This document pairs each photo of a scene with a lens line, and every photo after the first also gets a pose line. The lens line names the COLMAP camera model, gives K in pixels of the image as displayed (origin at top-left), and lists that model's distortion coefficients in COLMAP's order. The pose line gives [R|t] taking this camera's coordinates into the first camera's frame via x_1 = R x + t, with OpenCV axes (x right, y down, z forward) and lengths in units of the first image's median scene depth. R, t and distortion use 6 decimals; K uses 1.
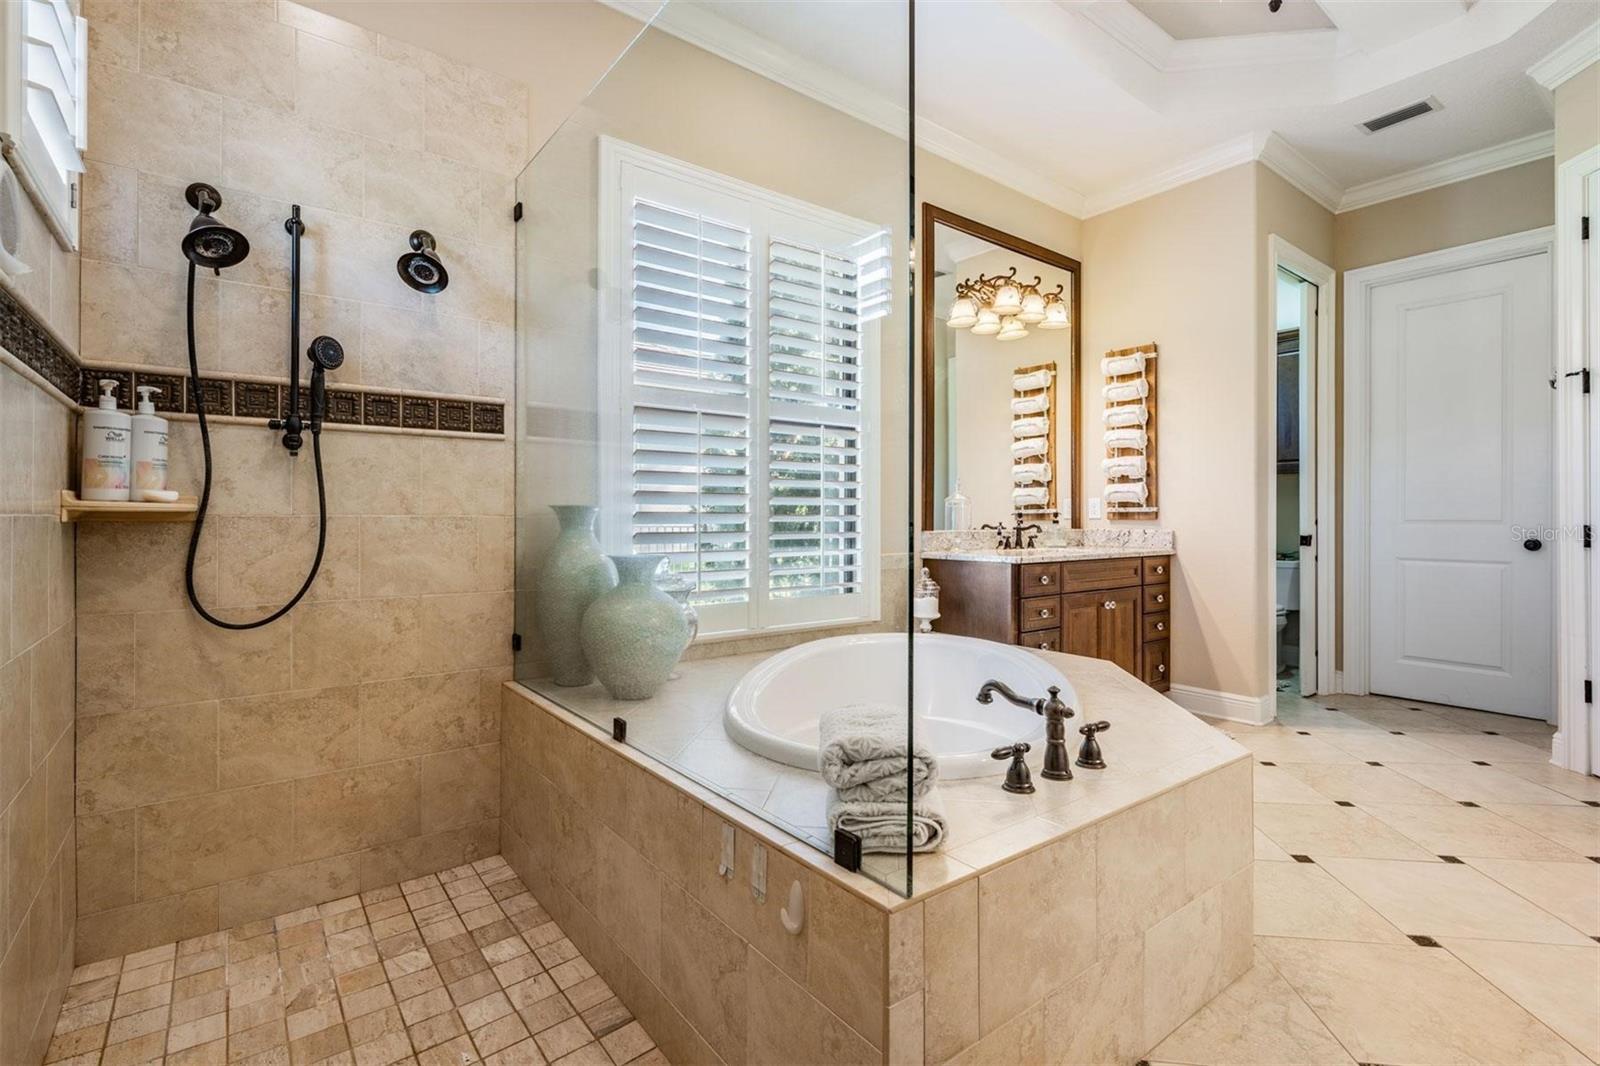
lens RADIAL K [[734.5, 0, 794.3], [0, 734.5, 518.5], [0, 0, 1]] dist [-0.001269, -0.000500]
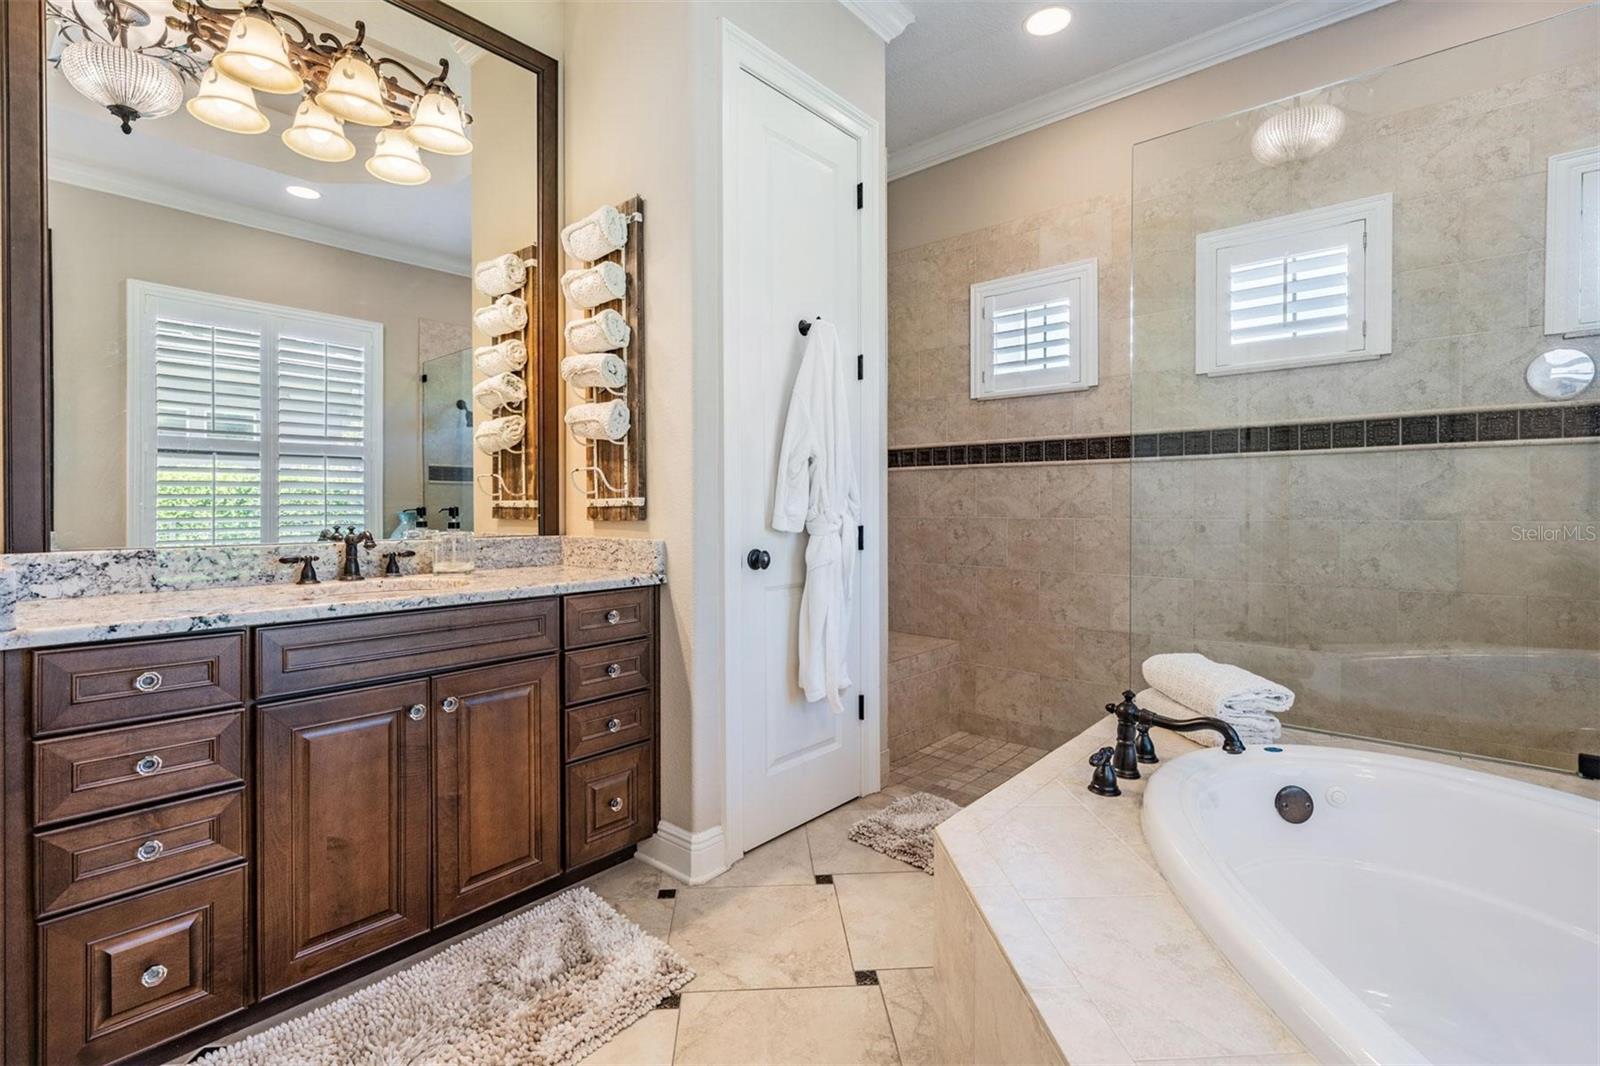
lens RADIAL K [[737.1, 0, 796.6], [0, 737.1, 513.3], [0, 0, 1]] dist [0.000475, 0.000039]
pose [[0.979915, 0.001339, 0.199409, 0.484504], [-0.003744, 0.999925, 0.011684, -0.011070], [-0.199379, -0.012196, 0.979847, 0.431421]]
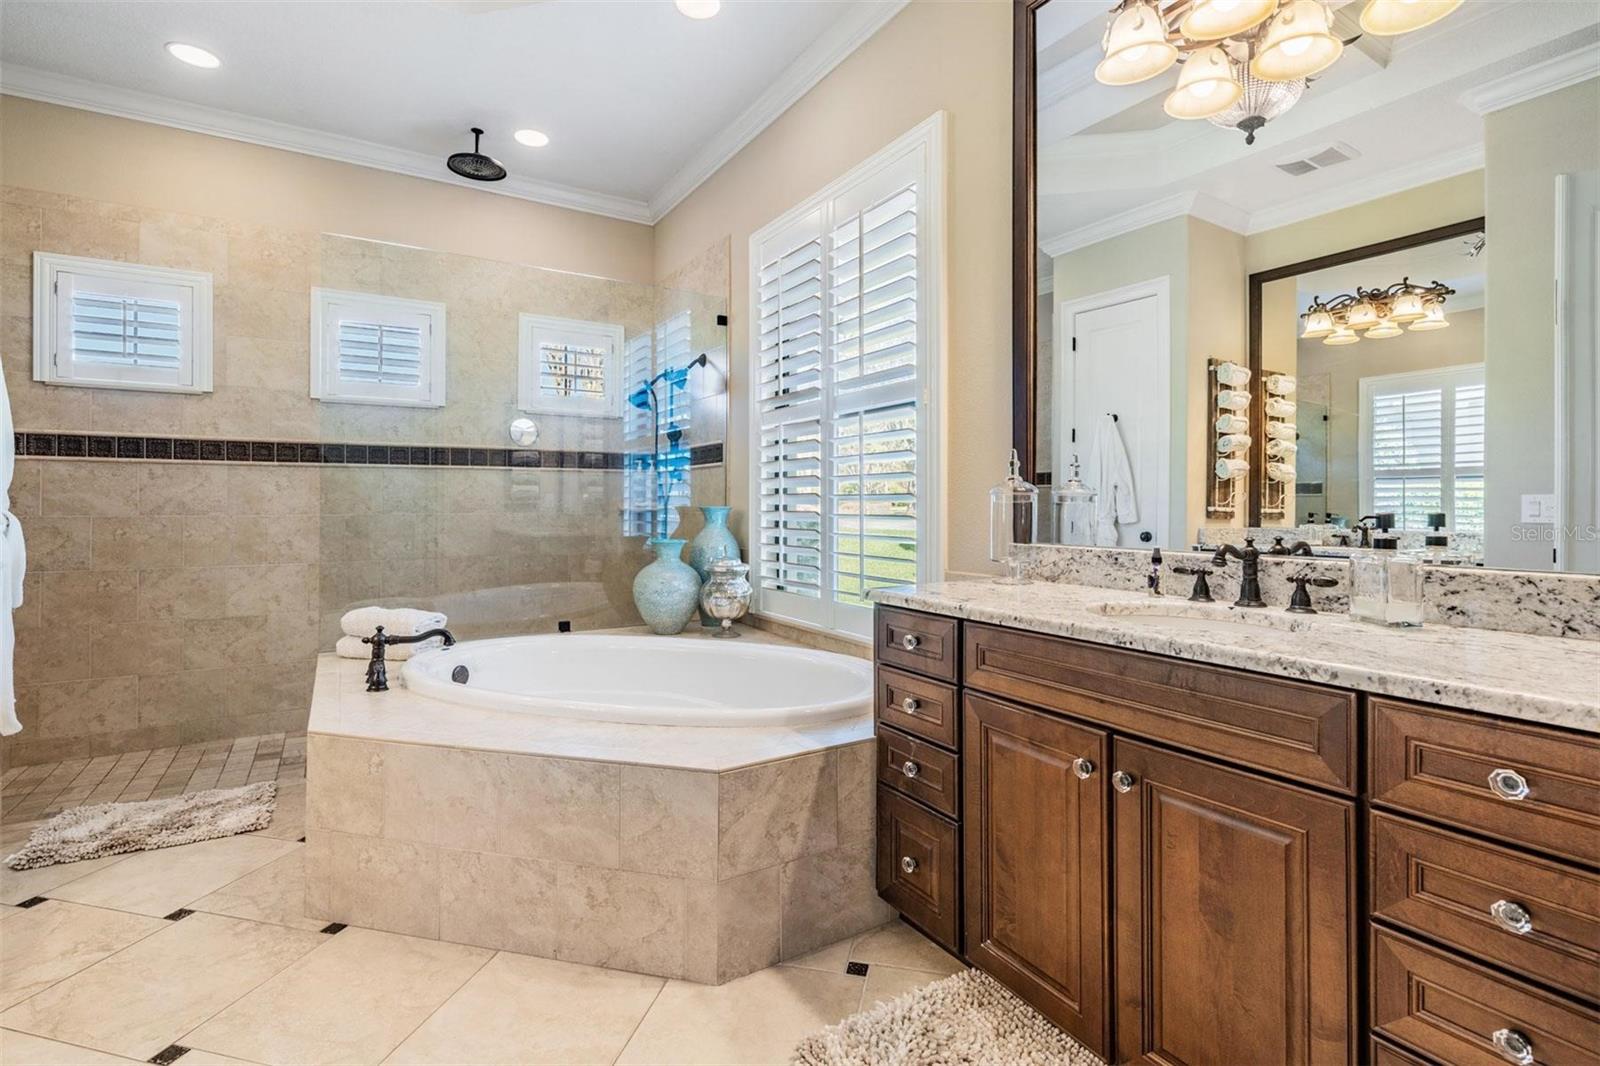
lens RADIAL K [[742.8, 0, 796.4], [0, 742.8, 498.1], [0, 0, 1]] dist [0.000417, -0.000541]
pose [[0.101003, 0.010647, 0.994829, 0.175825], [-0.004972, 0.999936, -0.010197, -0.012005], [-0.994874, -0.003916, 0.101050, 0.383260]]
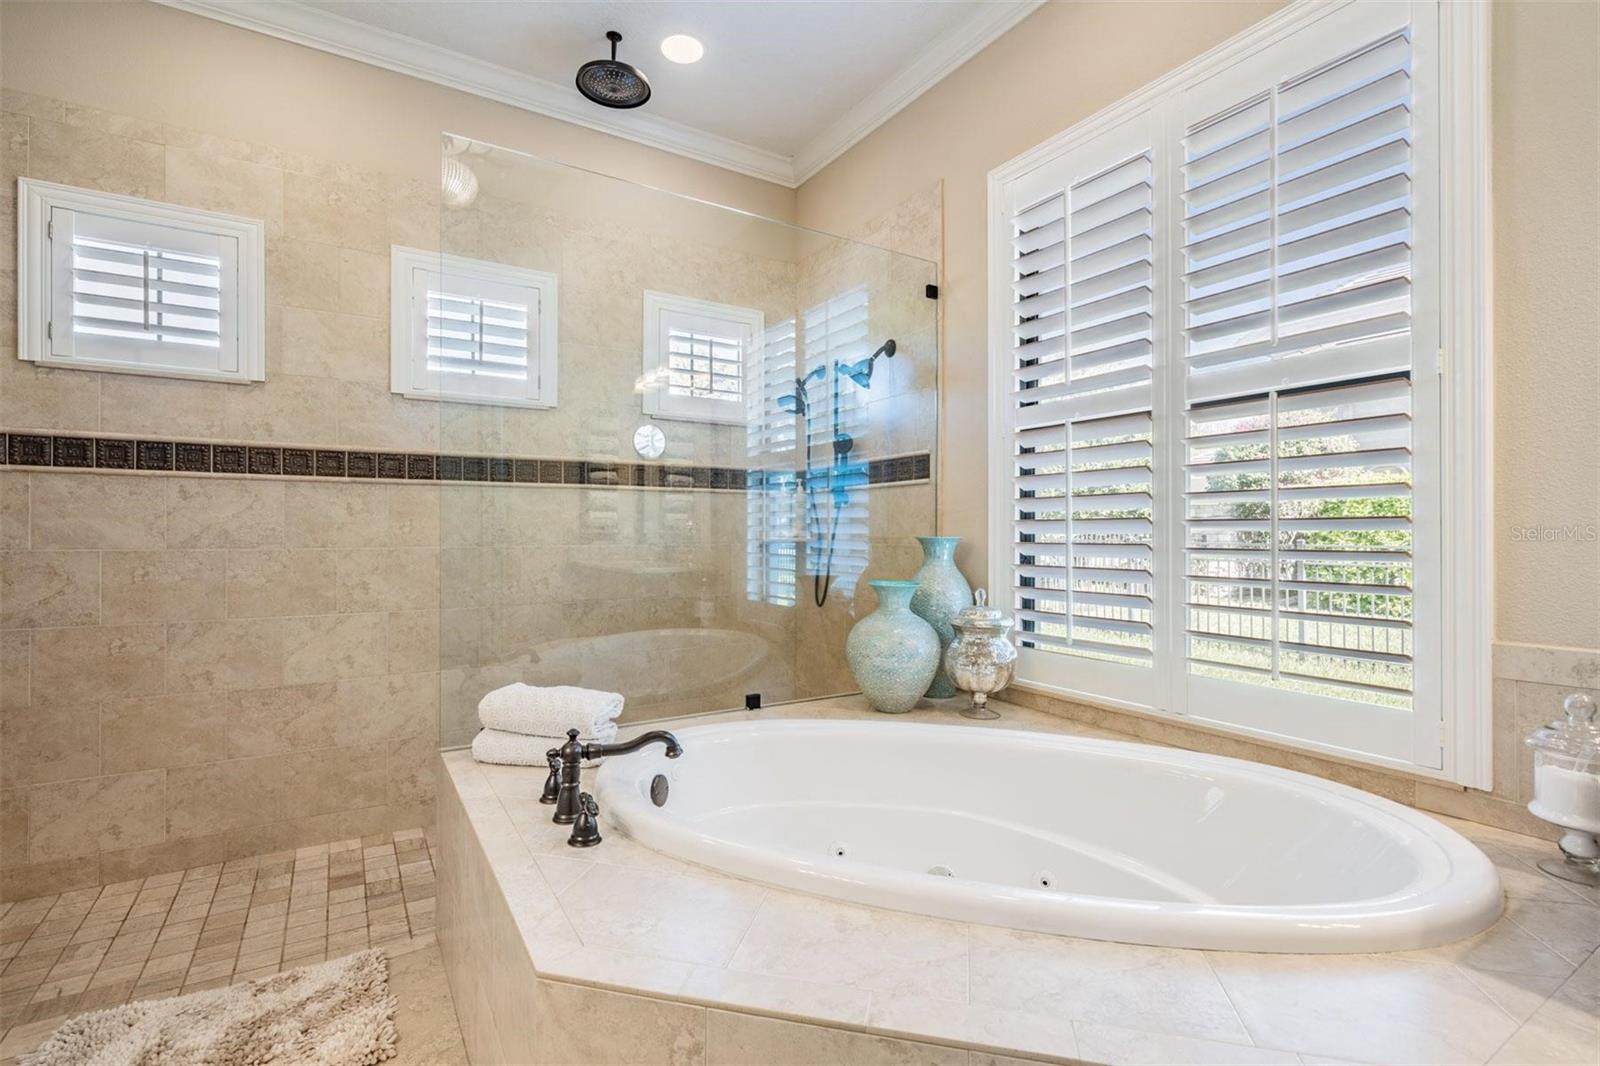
lens RADIAL K [[734.4, 0, 794.6], [0, 734.4, 531.1], [0, 0, 1]] dist [-0.000352, 0.000115]
pose [[0.096808, 0.006257, 0.995283, 0.379706], [-0.004902, 0.999971, -0.005810, -0.011094], [-0.995291, -0.004316, 0.096836, 0.628112]]
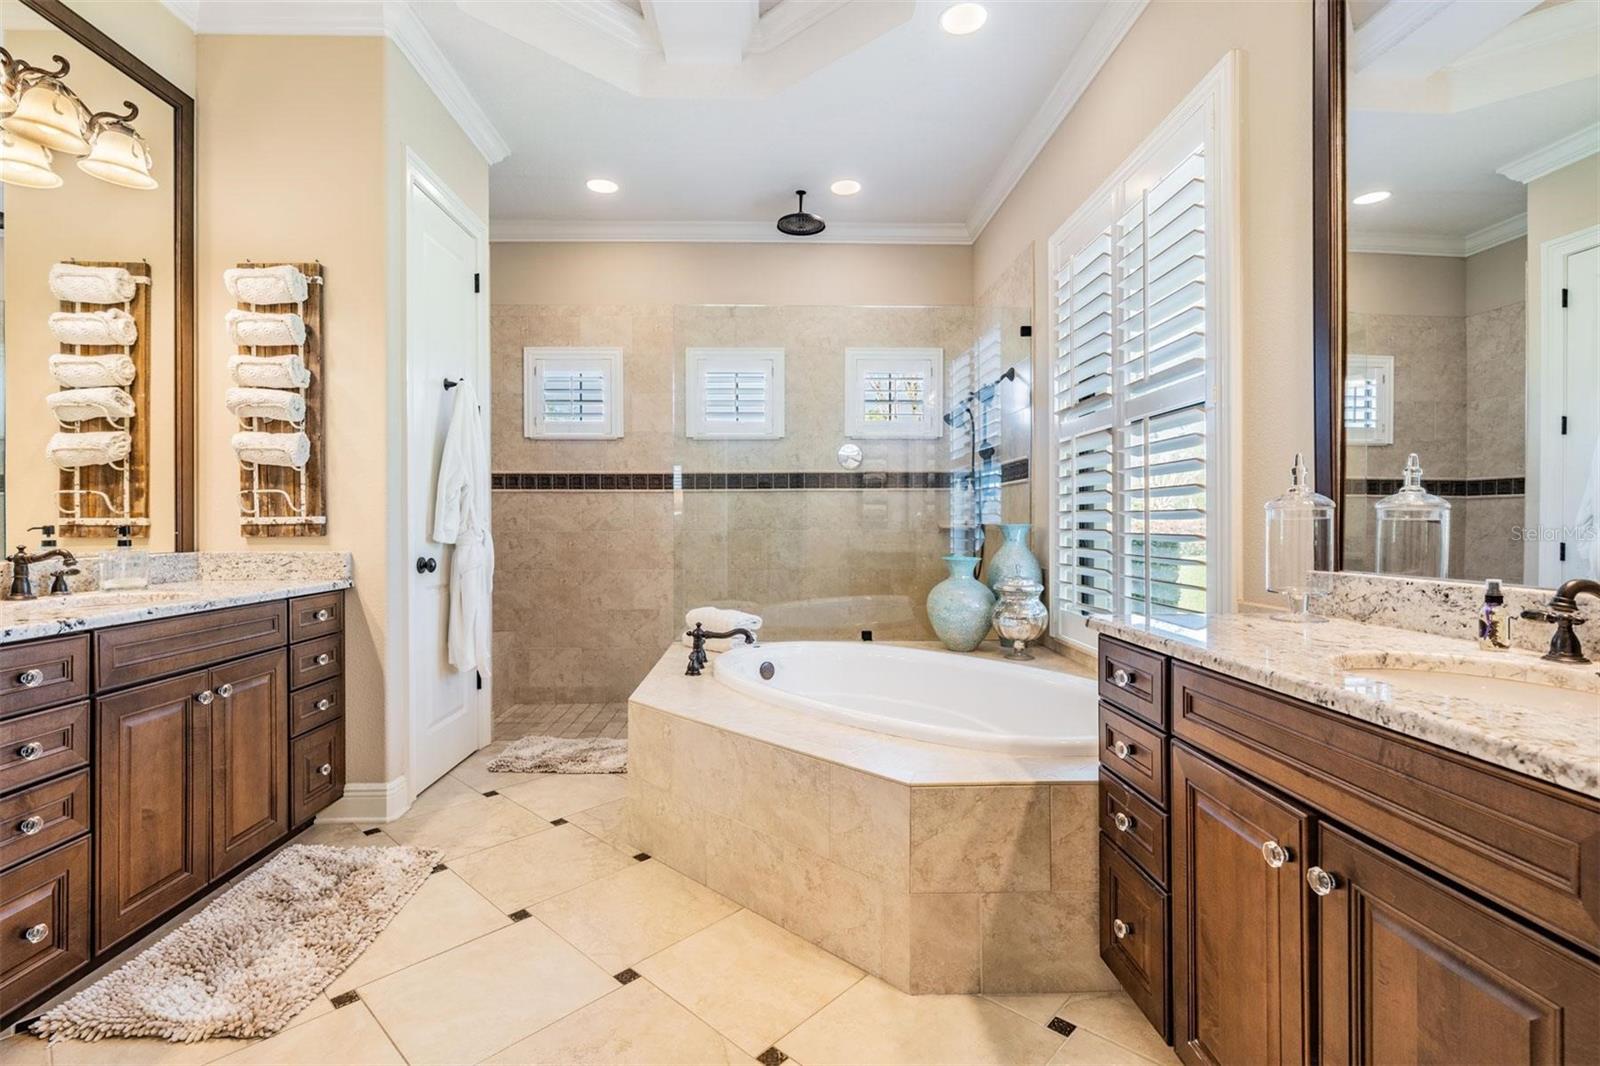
lens RADIAL K [[734.5, 0, 794.3], [0, 734.5, 518.5], [0, 0, 1]] dist [-0.001269, -0.000500]
pose [[0.583862, 0.005434, 0.811835, 0.206713], [-0.003232, 0.999985, -0.004369, -0.012779], [-0.811846, -0.000073, 0.583871, 0.281350]]
